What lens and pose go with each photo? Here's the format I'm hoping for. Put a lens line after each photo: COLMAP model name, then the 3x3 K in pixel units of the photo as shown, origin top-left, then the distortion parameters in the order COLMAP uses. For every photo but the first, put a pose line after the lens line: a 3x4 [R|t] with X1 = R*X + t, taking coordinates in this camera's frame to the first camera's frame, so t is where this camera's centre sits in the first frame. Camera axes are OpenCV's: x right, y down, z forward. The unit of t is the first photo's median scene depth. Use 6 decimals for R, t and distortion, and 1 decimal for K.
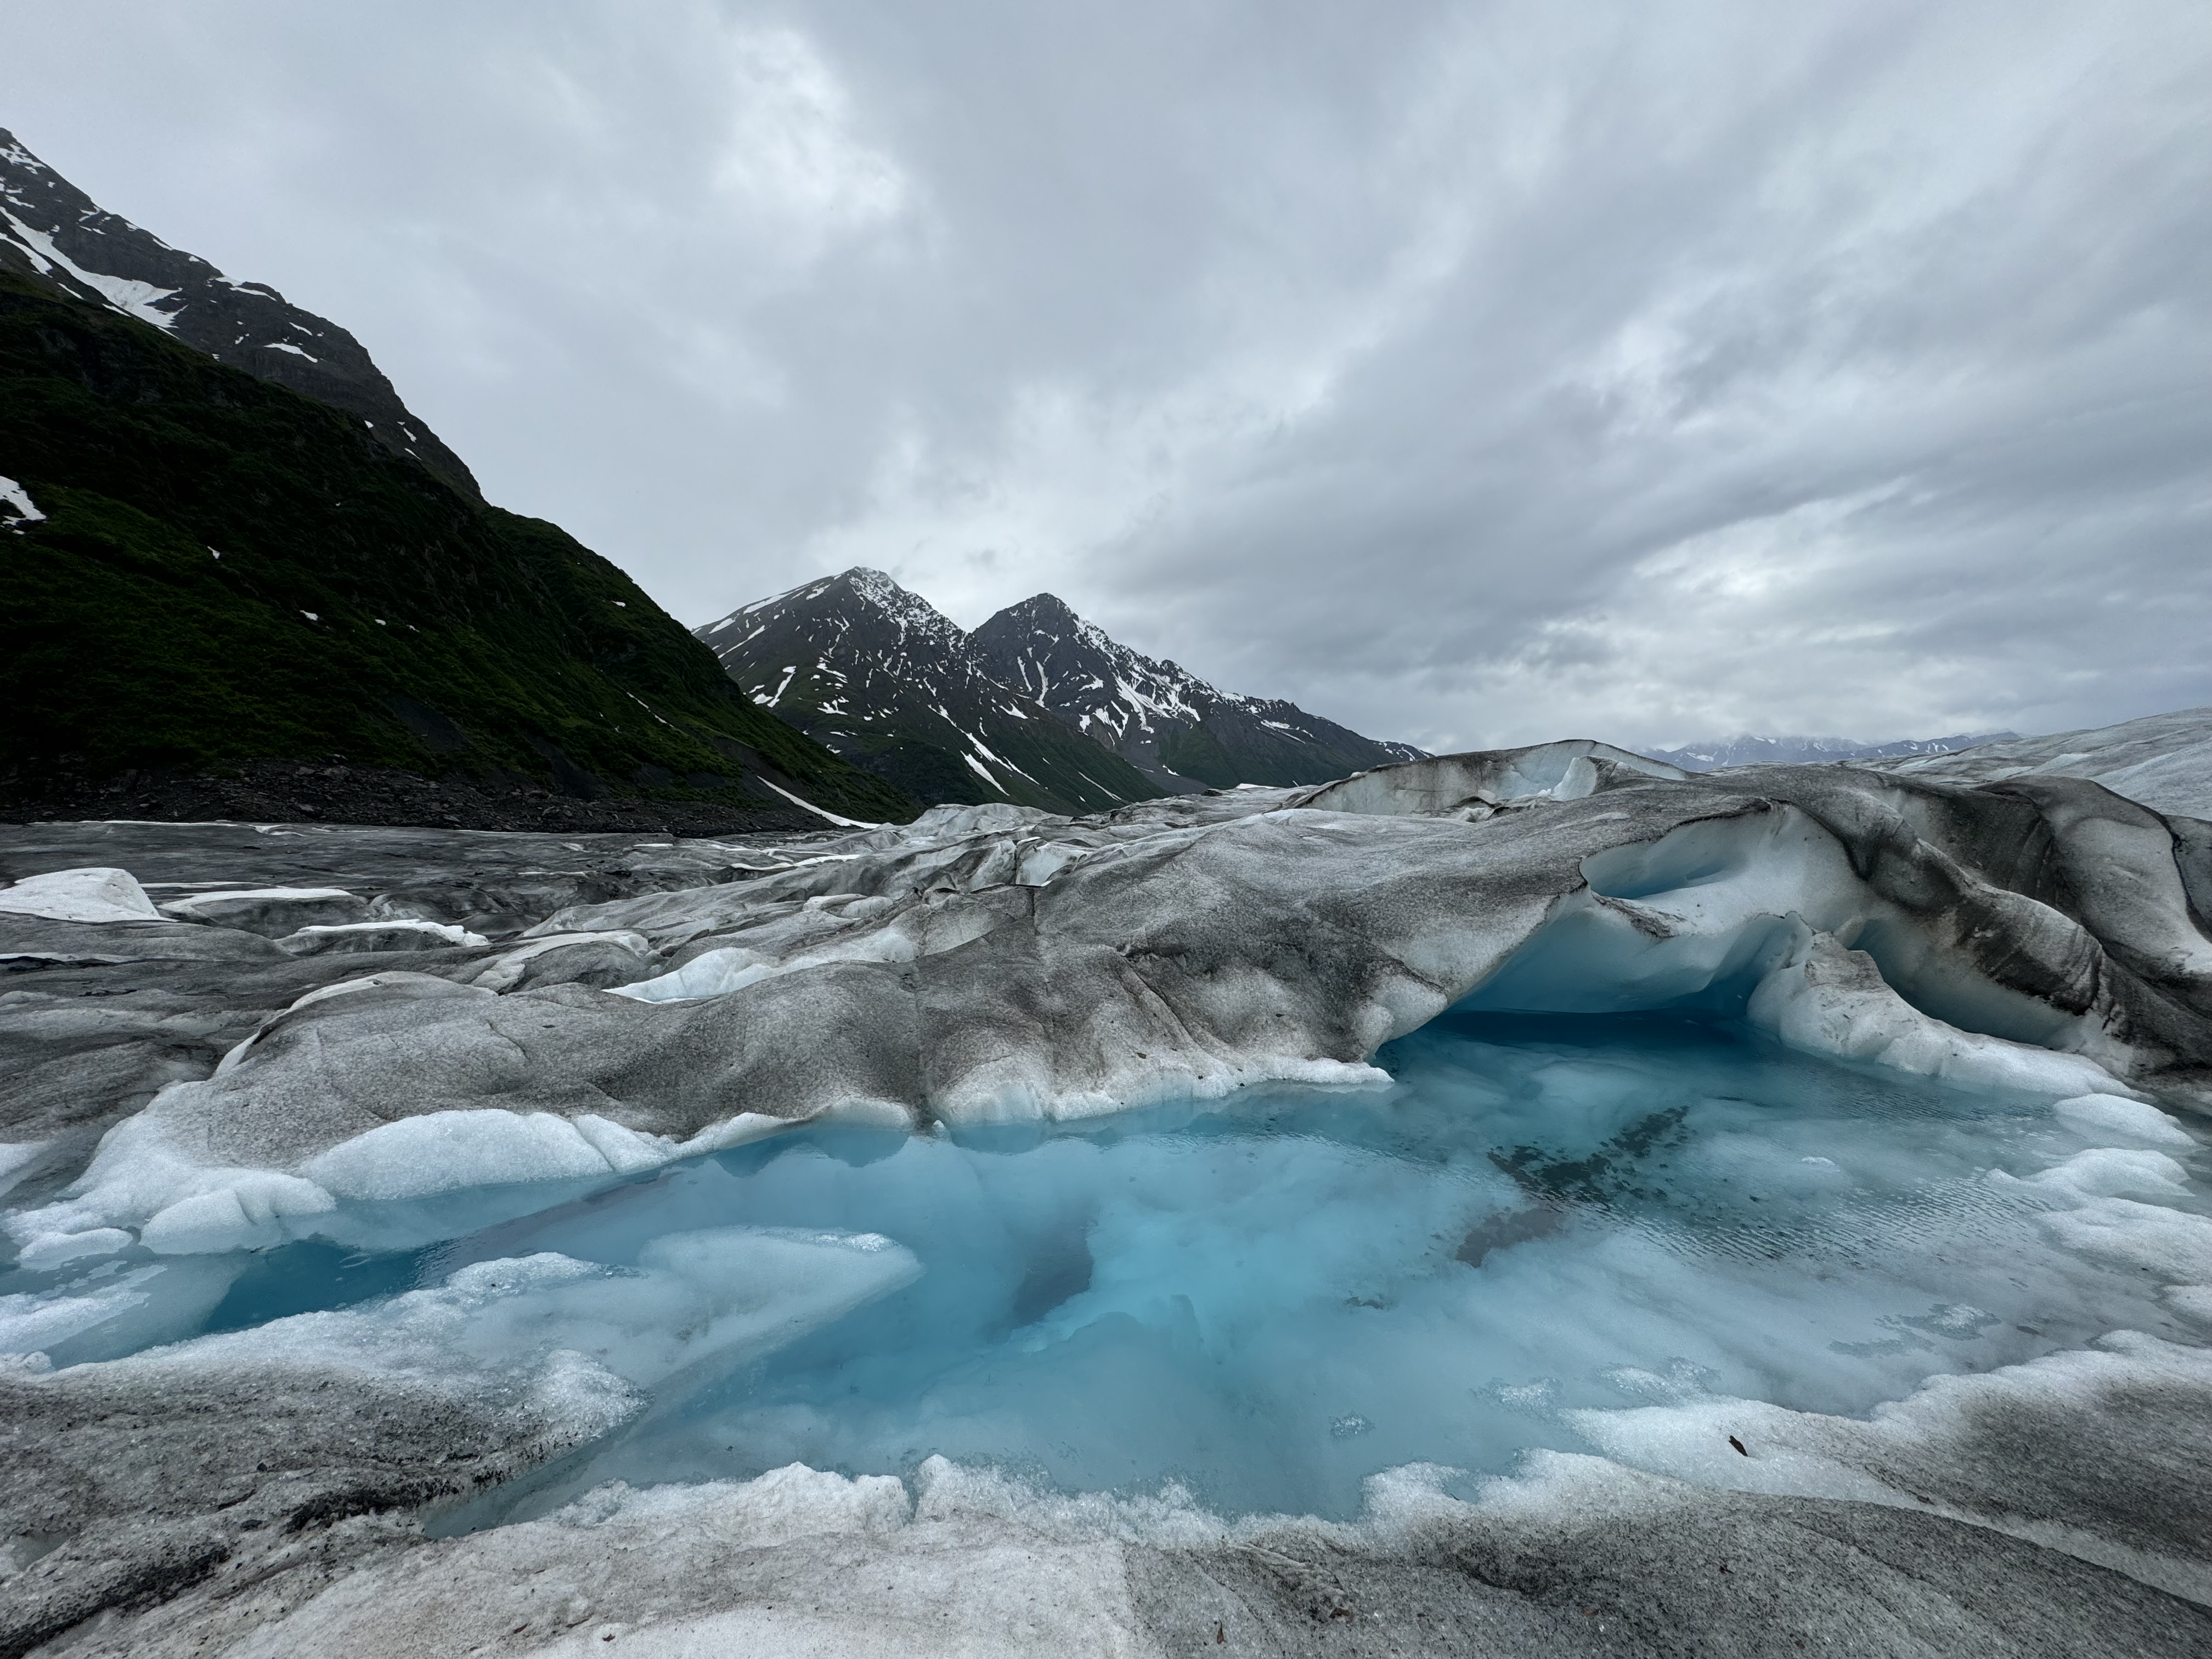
lens RADIAL K [[875.3, 0, 1106.0], [0, 875.3, 829.5], [0, 0, 1]] dist [0.001321, 0.000184]
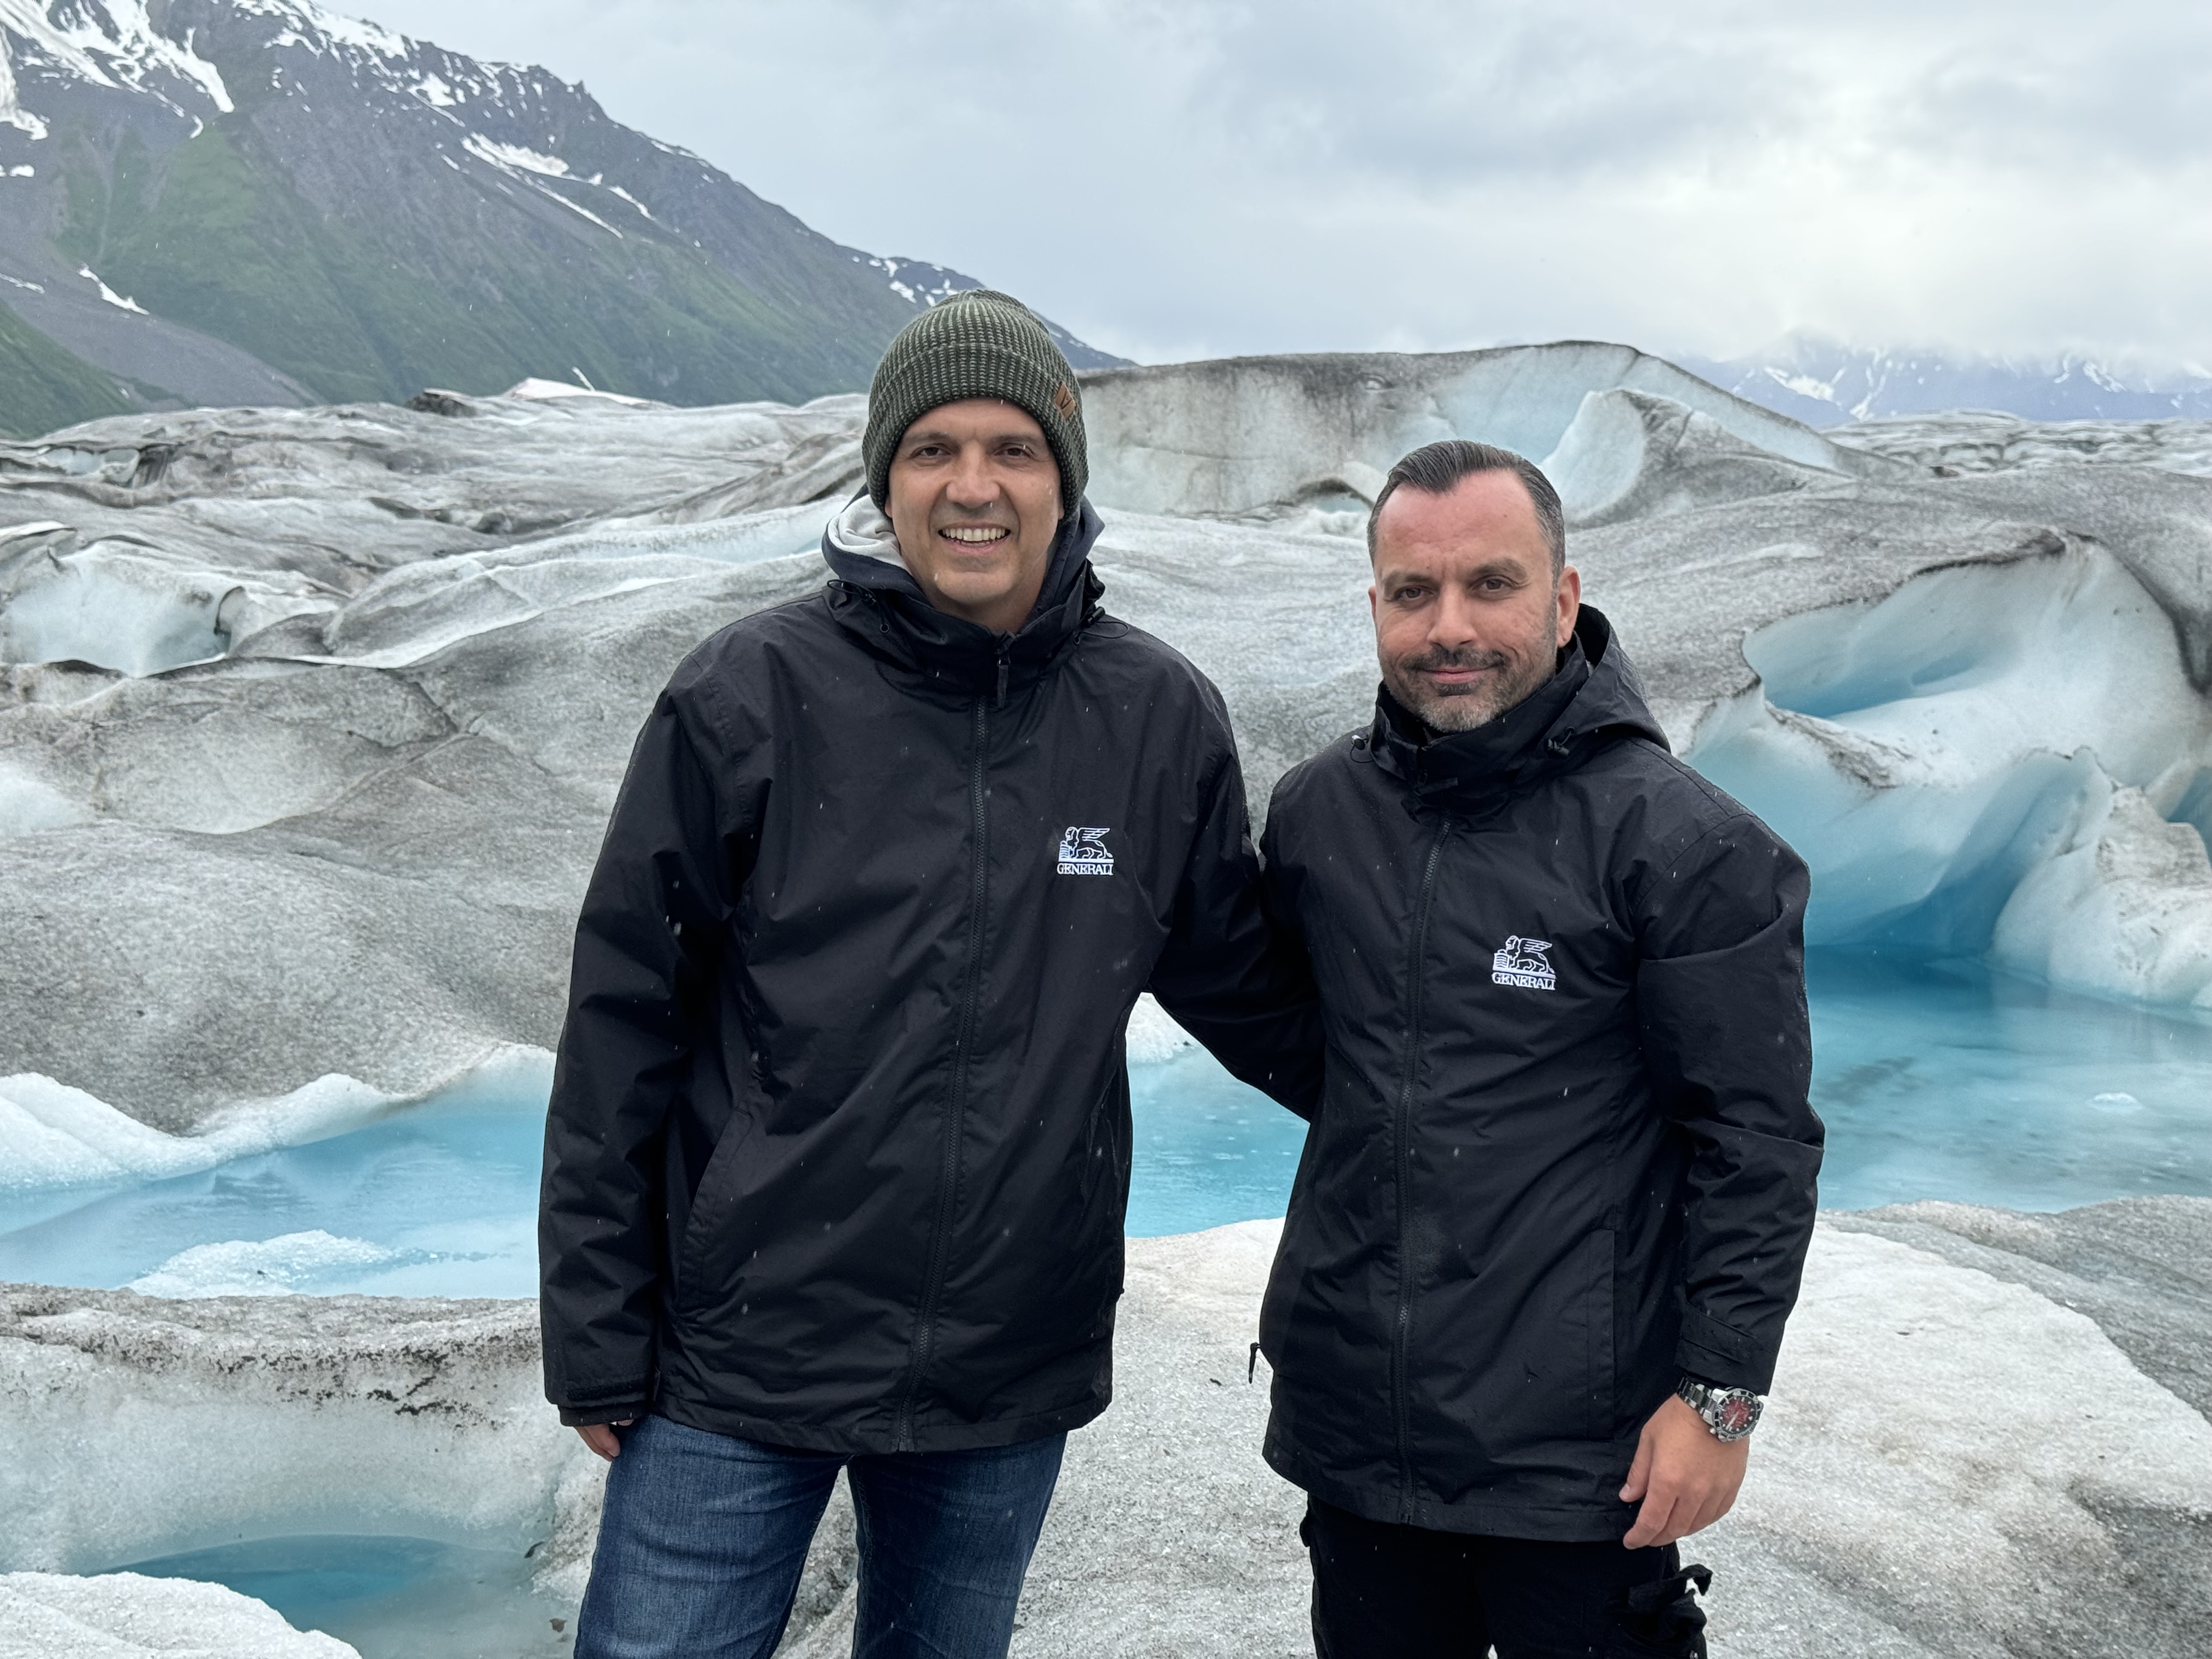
lens RADIAL K [[3140.6, 0, 1106.0], [0, 3140.6, 829.5], [0, 0, 1]] dist [0.150372, -0.083179]
pose [[0.924376, 0.016653, 0.381120, -0.471552], [-0.051445, 0.995362, 0.081283, 0.016348], [-0.377999, -0.094743, 0.920946, -0.526030]]
